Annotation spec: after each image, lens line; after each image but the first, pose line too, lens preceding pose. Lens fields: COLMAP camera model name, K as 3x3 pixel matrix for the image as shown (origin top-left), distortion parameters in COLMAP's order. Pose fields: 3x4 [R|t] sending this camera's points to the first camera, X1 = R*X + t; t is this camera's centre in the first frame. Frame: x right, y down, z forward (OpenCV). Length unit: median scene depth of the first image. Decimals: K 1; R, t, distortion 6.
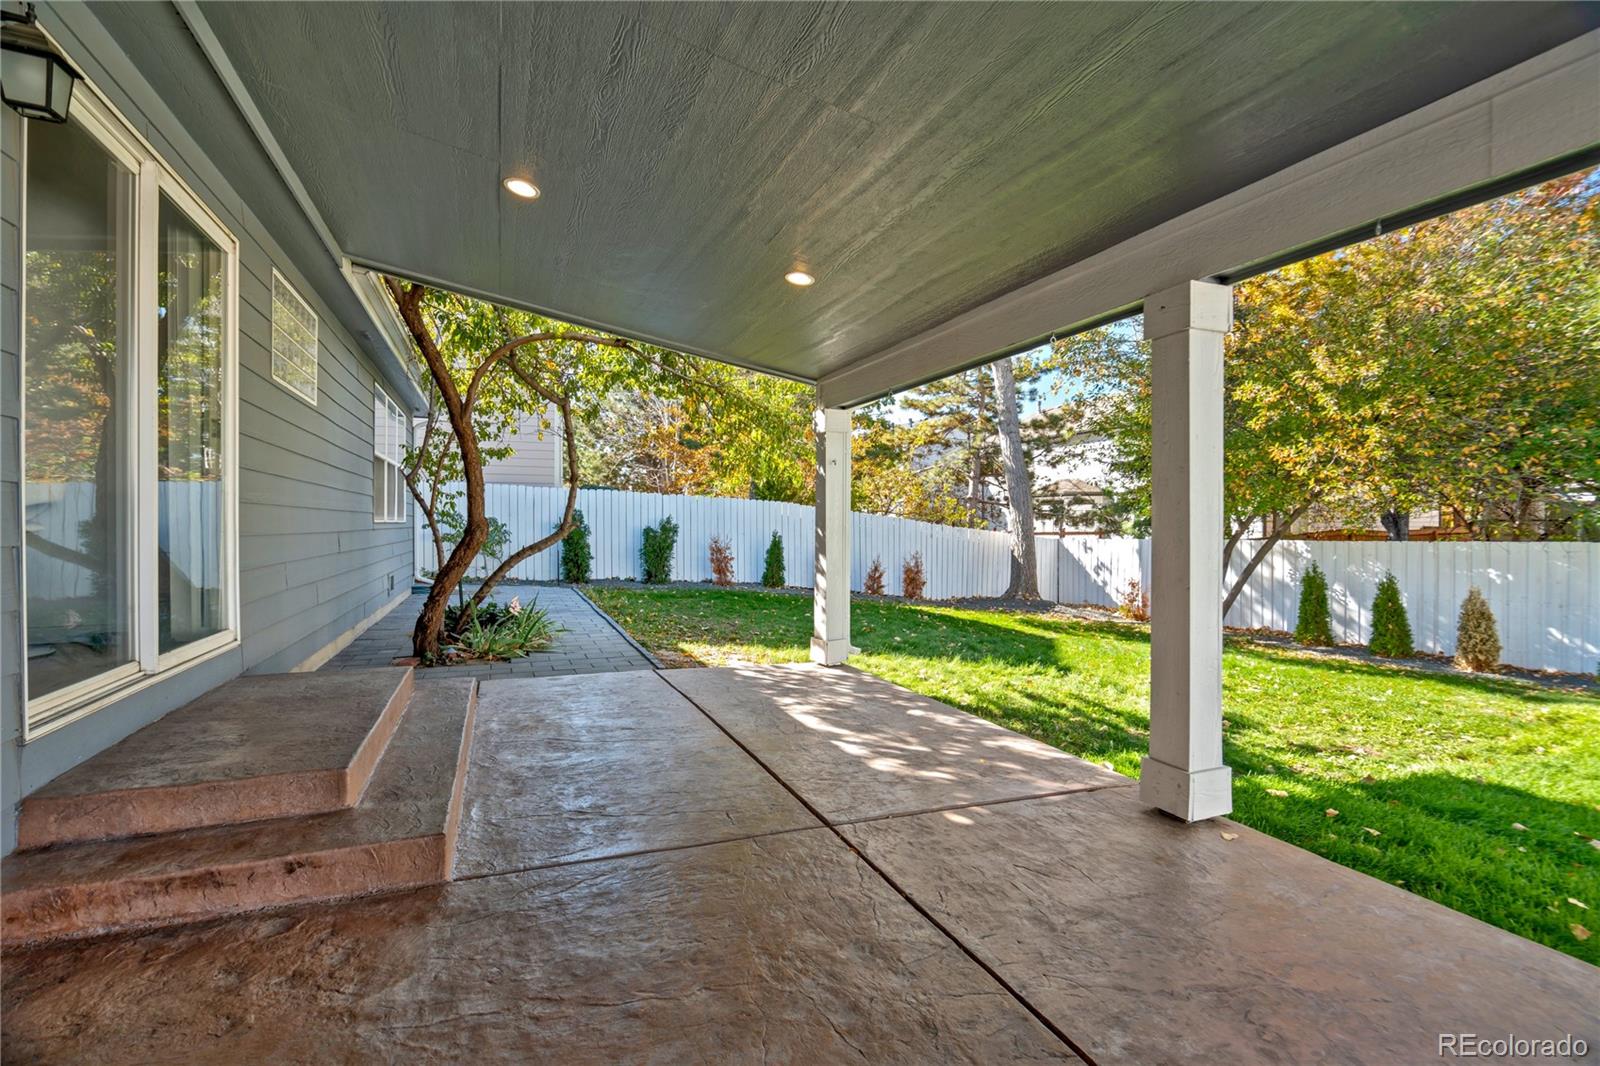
lens RADIAL K [[727.2, 0, 793.9], [0, 727.2, 526.5], [0, 0, 1]] dist [-0.001402, 0.000741]
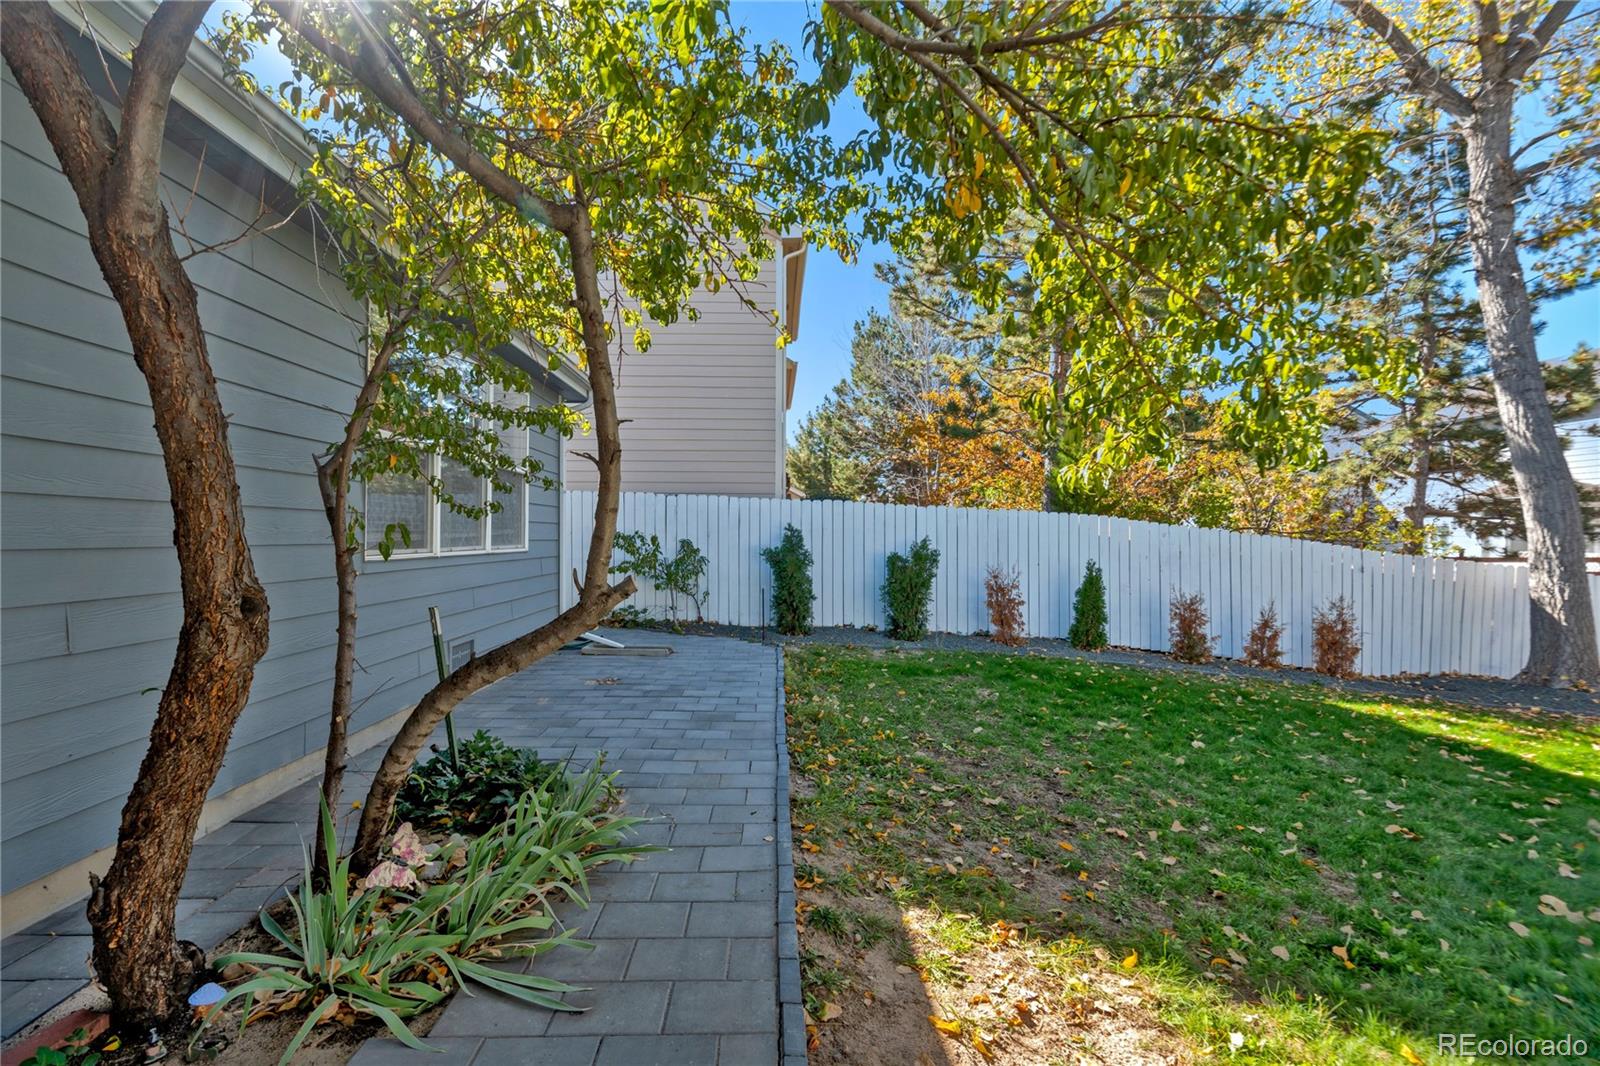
lens RADIAL K [[724.1, 0, 789.5], [0, 724.1, 535.8], [0, 0, 1]] dist [0.001382, 0.000299]
pose [[0.933844, 0.002054, -0.357674, -0.048388], [-0.003858, 0.999983, -0.004332, -0.012765], [0.357659, 0.005425, 0.933837, 0.325873]]
